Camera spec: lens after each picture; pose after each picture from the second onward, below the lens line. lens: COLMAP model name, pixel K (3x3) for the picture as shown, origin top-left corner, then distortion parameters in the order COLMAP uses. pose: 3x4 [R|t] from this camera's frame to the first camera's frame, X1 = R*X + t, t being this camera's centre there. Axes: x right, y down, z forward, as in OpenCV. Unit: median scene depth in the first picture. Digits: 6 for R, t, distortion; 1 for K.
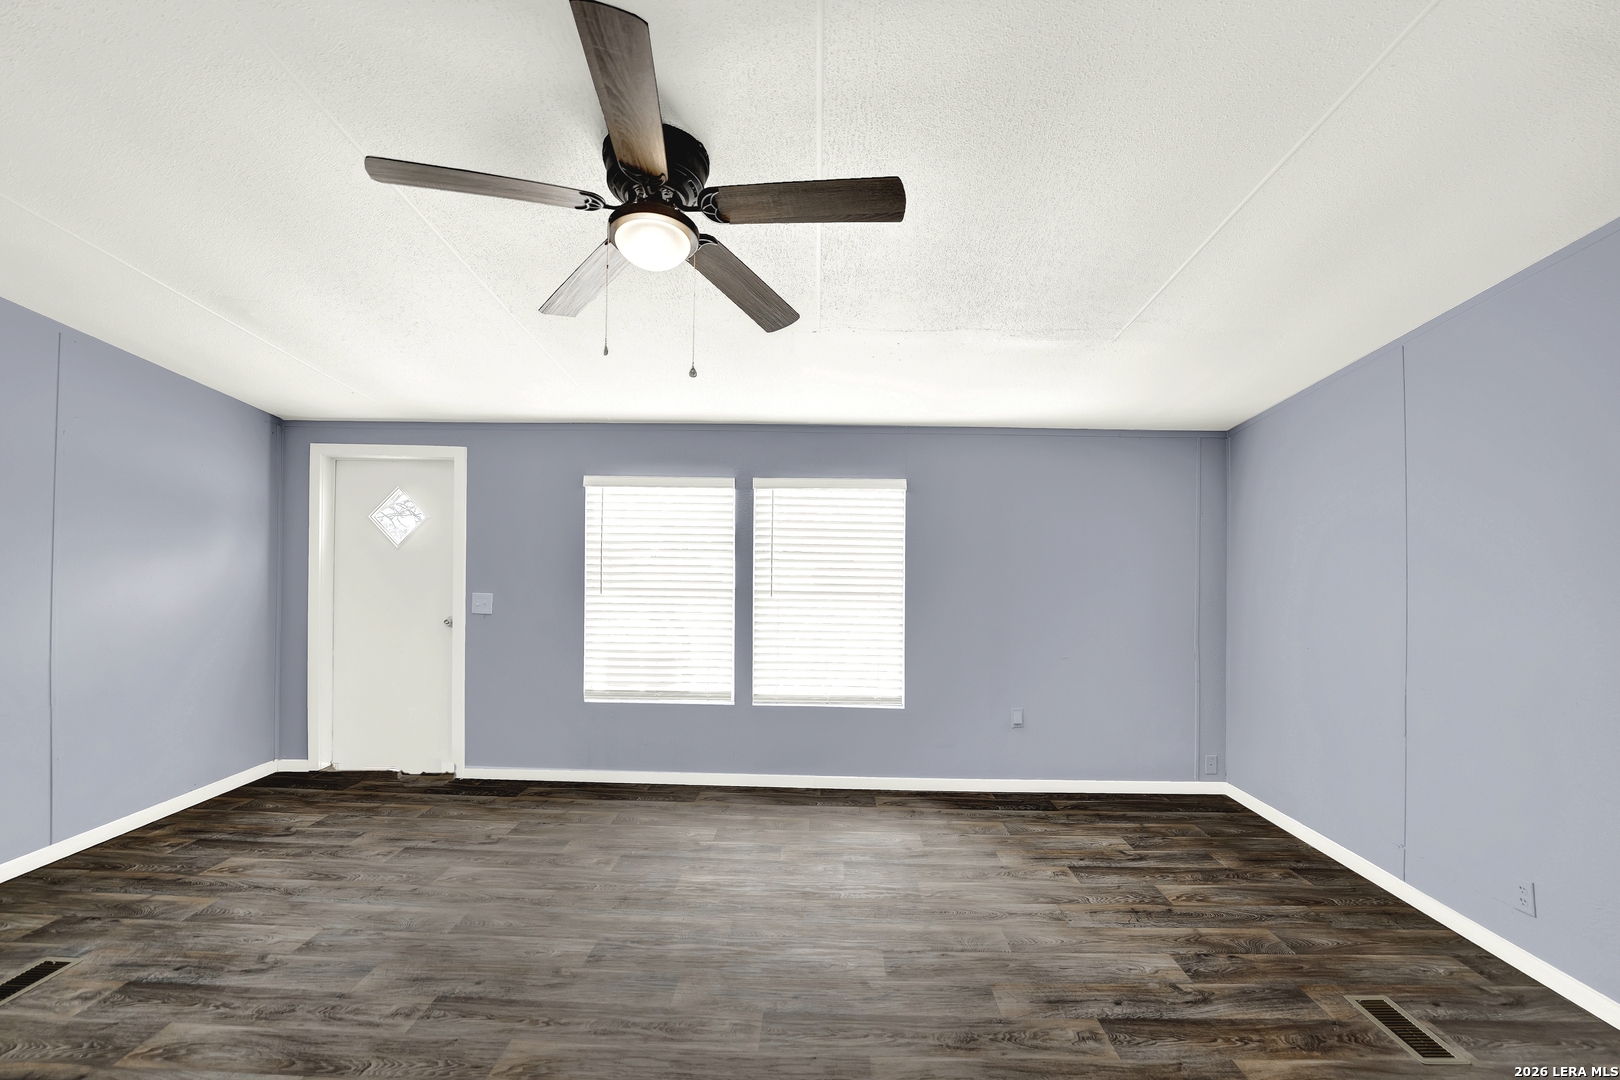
lens RADIAL K [[658.1, 0, 816.3], [0, 658.1, 533.3], [0, 0, 1]] dist [-0.023380, 0.002097]
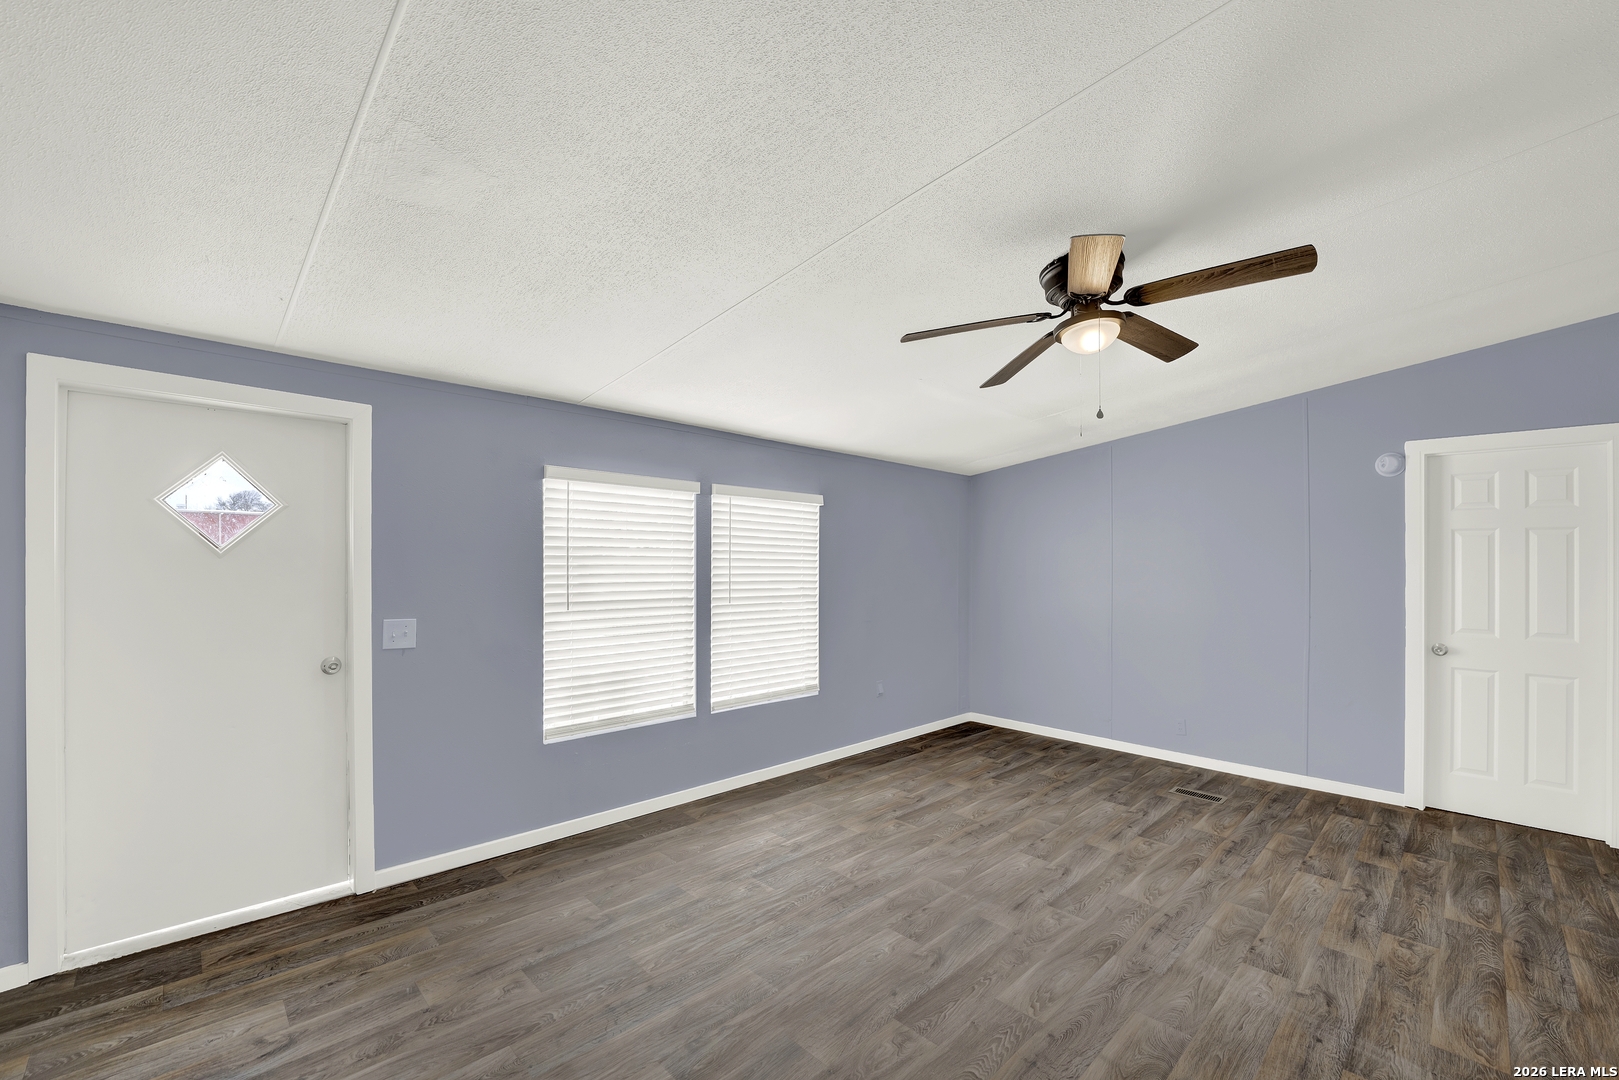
lens RADIAL K [[657.7, 0, 801.1], [0, 657.7, 550.7], [0, 0, 1]] dist [-0.023380, 0.002097]
pose [[0.713540, 0.005051, 0.700596, -0.727808], [-0.024986, 0.999521, 0.018241, -0.005849], [-0.700168, -0.030521, 0.713325, 0.217007]]
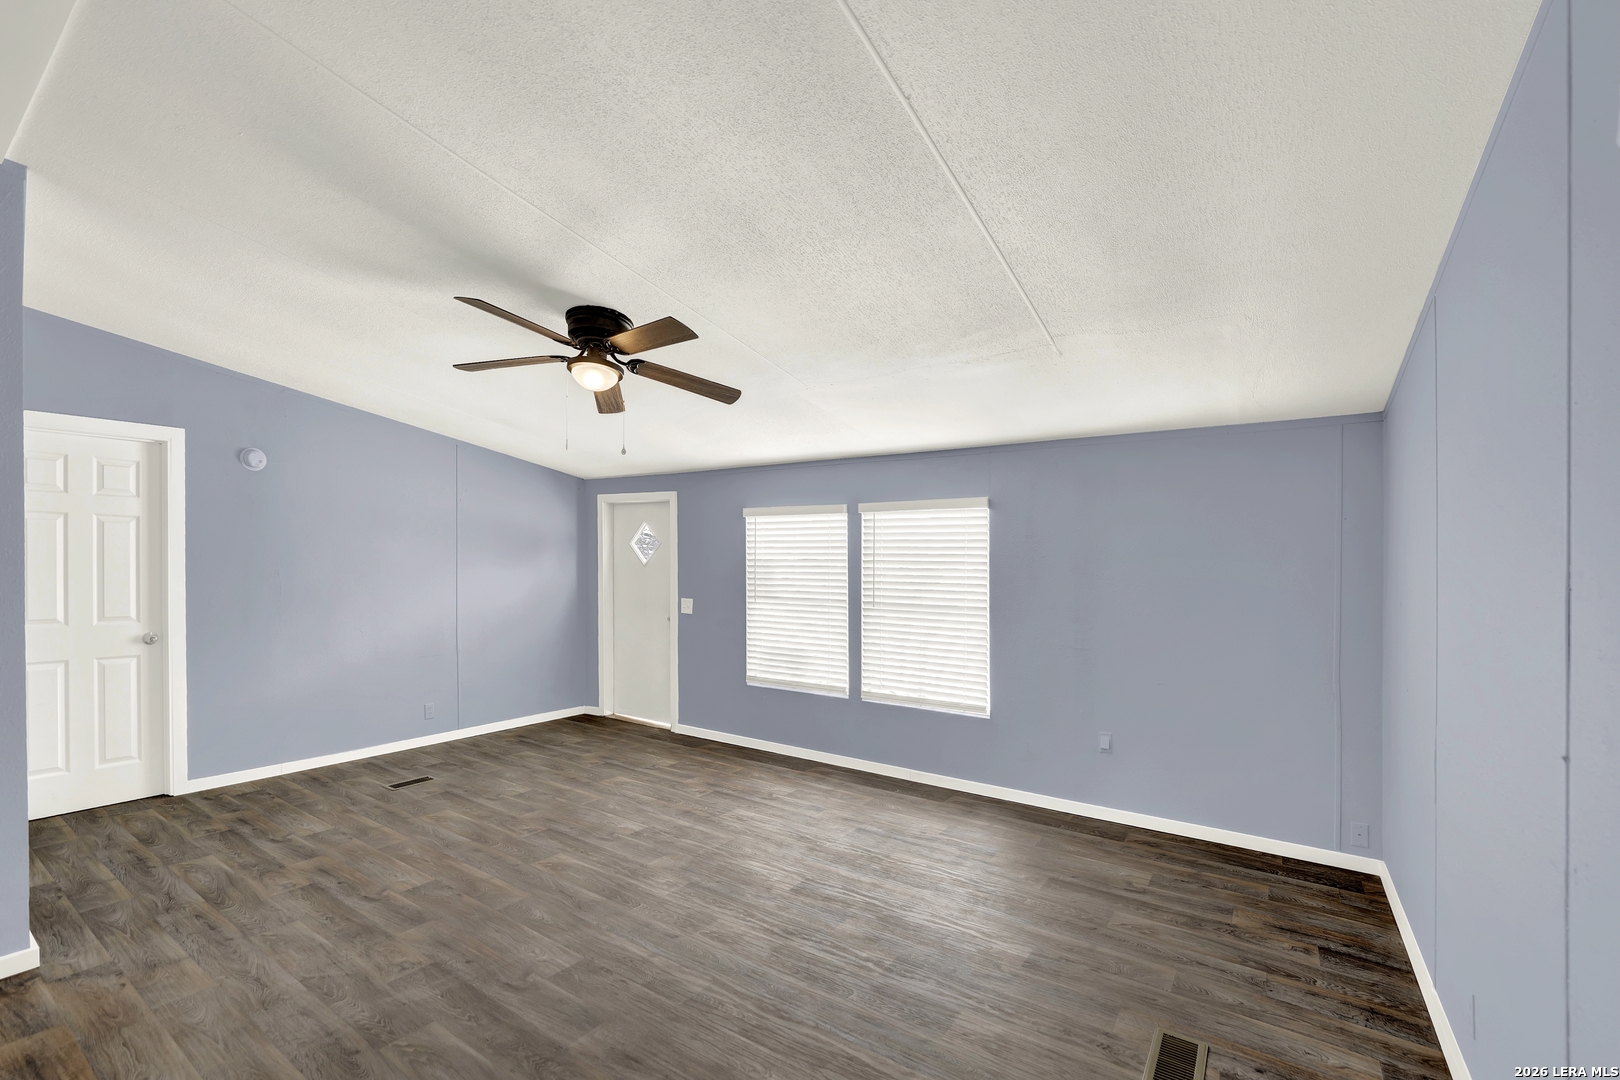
lens RADIAL K [[699.1, 0, 808.3], [0, 699.1, 572.8], [0, 0, 1]] dist [-0.001560, 0.000910]
pose [[0.836196, 0.002290, -0.548426, 0.522267], [0.016663, 0.999424, 0.029580, -0.001507], [0.548177, -0.033873, 0.835676, -0.077072]]
